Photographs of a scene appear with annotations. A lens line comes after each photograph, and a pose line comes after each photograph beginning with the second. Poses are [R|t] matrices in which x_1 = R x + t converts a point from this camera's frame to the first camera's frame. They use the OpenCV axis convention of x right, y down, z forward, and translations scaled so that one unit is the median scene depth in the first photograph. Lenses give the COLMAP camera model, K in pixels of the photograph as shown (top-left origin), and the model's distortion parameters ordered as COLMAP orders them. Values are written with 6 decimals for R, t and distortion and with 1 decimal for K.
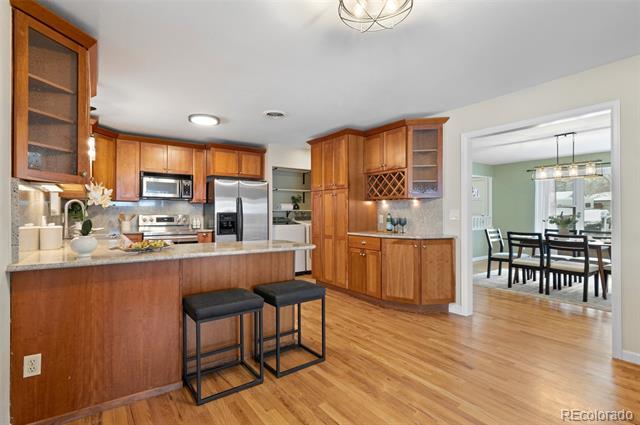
lens RADIAL K [[312.8, 0, 320.0], [0, 312.8, 212.5], [0, 0, 1]] dist [-0.001085, -0.000337]
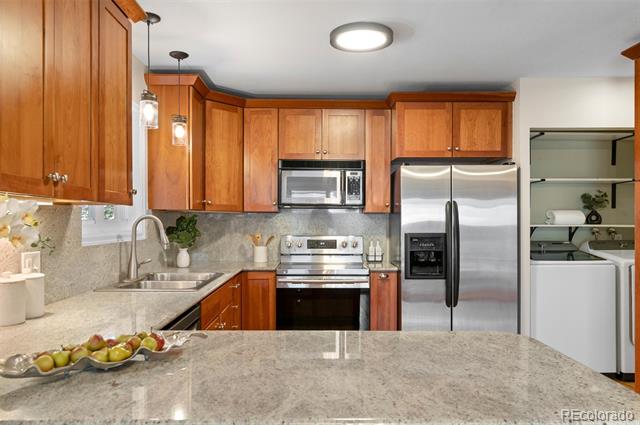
lens RADIAL K [[479.0, 0, 320.4], [0, 479.0, 221.2], [0, 0, 1]] dist [-0.000190, 0.000242]
pose [[0.821049, 0.000975, -0.570857, -0.010878], [0.001588, 0.999991, 0.003993, -0.024540], [0.570856, -0.004185, 0.821040, 0.348986]]
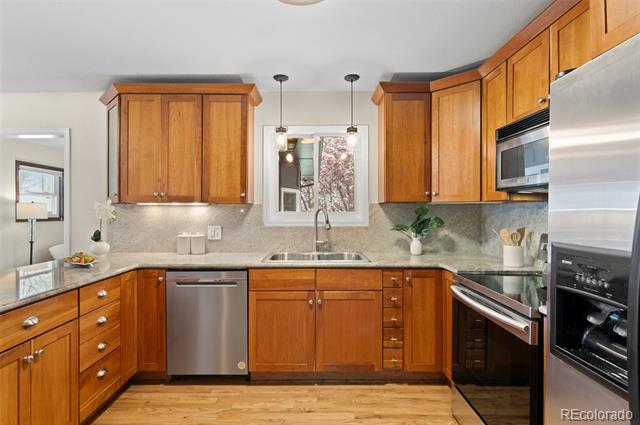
lens RADIAL K [[319.9, 0, 314.7], [0, 319.9, 211.5], [0, 0, 1]] dist [-0.000821, 0.000006]
pose [[-0.581840, -0.001051, -0.813303, -0.077180], [0.002439, 0.999992, -0.003037, -0.022199], [0.813300, -0.003751, -0.581833, 1.133014]]
